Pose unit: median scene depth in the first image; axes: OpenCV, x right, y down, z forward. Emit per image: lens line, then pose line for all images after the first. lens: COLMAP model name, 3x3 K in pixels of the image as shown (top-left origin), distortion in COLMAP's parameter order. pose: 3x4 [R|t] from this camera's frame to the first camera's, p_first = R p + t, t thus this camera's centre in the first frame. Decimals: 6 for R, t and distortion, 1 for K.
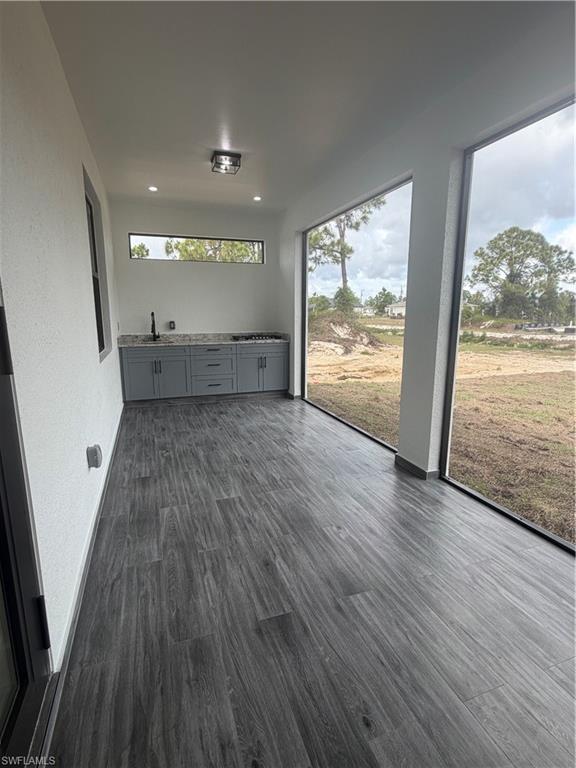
lens RADIAL K [[382.6, 0, 287.7], [0, 382.6, 383.5], [0, 0, 1]] dist [0.000476, -0.000129]
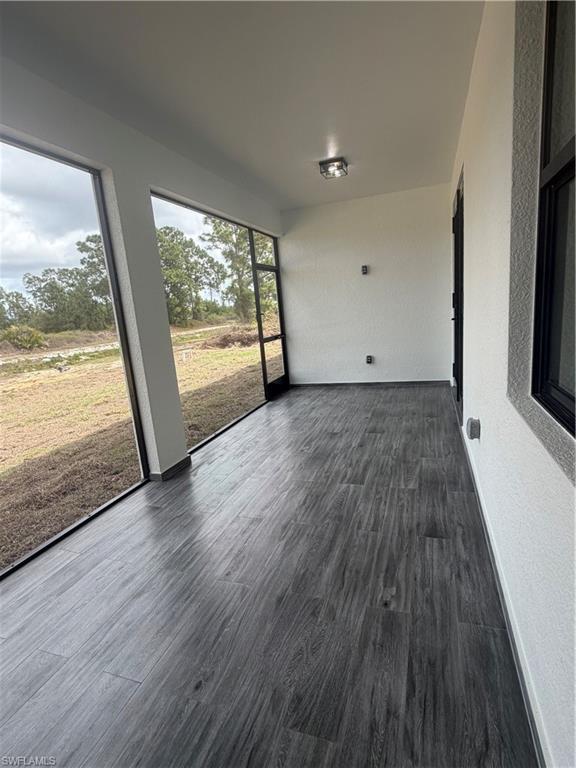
lens RADIAL K [[382.6, 0, 287.4], [0, 382.6, 384.4], [0, 0, 1]] dist [0.000476, -0.000129]
pose [[-0.765334, -0.060359, 0.640797, -0.678976], [0.205056, 0.920849, 0.331646, -0.332712], [-0.610095, 0.385220, -0.692380, 1.736743]]
